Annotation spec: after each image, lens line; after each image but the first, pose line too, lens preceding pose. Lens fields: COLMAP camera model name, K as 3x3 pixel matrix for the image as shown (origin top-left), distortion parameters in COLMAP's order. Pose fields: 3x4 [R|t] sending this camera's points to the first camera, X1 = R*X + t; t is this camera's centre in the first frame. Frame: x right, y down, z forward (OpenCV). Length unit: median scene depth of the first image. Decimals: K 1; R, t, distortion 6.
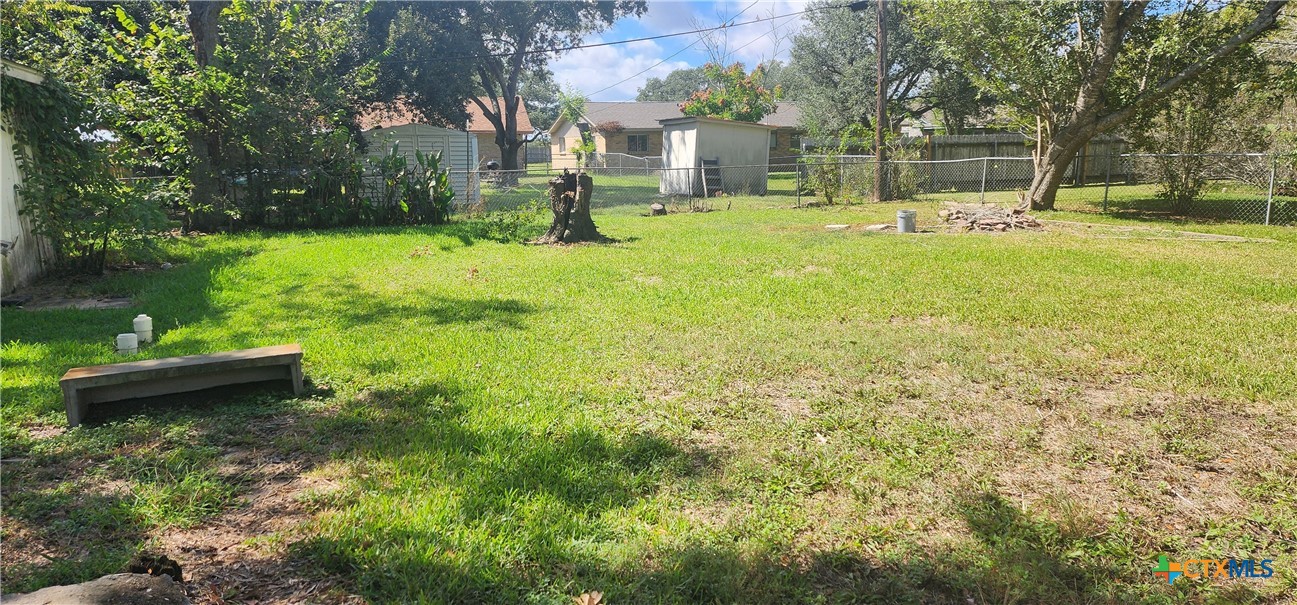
lens RADIAL K [[849.6, 0, 650.7], [0, 849.6, 300.5], [0, 0, 1]] dist [0.117576, -0.131105]
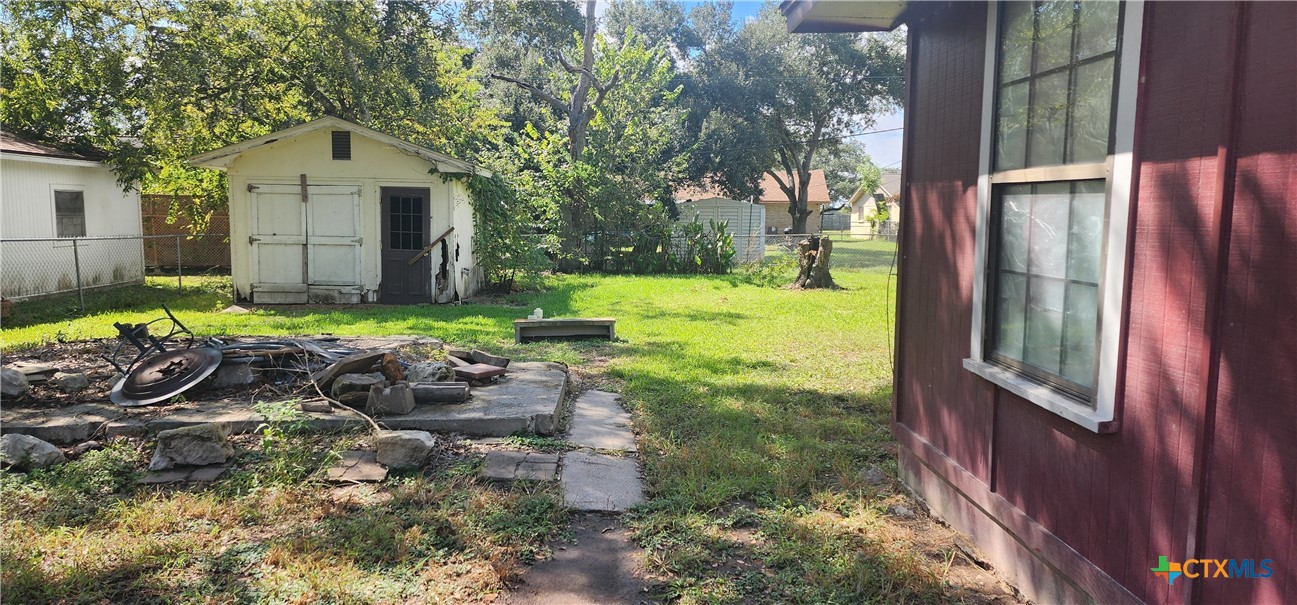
lens RADIAL K [[849.6, 0, 650.7], [0, 849.6, 300.5], [0, 0, 1]] dist [0.117576, -0.131105]
pose [[0.934569, 0.052279, -0.351921, 0.118027], [-0.079175, 0.994902, -0.062465, 0.043074], [0.346861, 0.086241, 0.933943, -0.264710]]
